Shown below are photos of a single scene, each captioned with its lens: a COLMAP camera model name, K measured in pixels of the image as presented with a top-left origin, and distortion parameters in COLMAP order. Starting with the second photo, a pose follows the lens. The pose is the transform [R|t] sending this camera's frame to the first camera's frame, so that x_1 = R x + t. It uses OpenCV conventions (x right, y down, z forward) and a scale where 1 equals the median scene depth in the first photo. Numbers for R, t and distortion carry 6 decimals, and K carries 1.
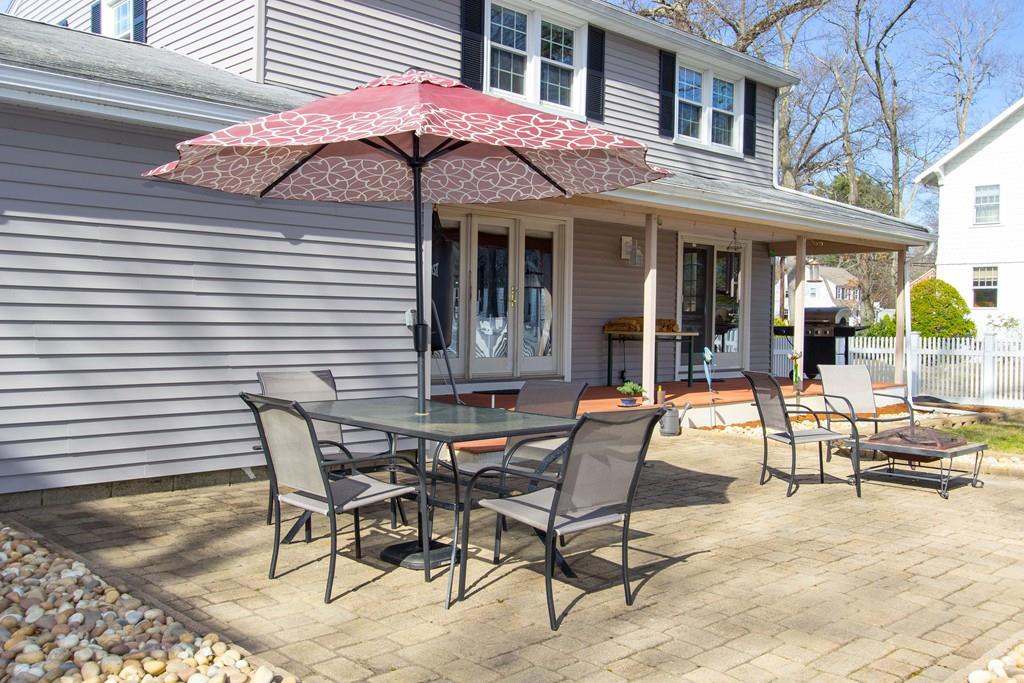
lens RADIAL K [[903.4, 0, 512.0], [0, 903.4, 341.5], [0, 0, 1]] dist [-0.000238, 0.002508]
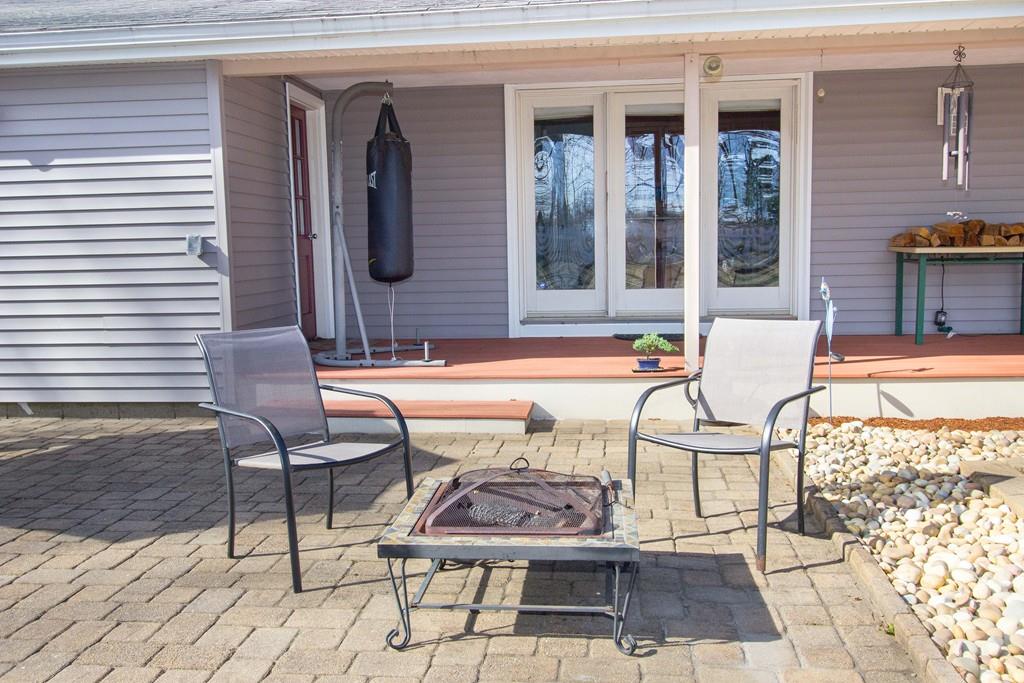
lens RADIAL K [[964.6, 0, 512.0], [0, 964.6, 341.5], [0, 0, 1]] dist [0.000754, -0.000647]
pose [[0.646292, 0.046579, -0.761667, 0.440518], [0.012852, 0.997329, 0.071895, 0.001635], [0.762982, -0.056254, 0.643967, 0.374752]]
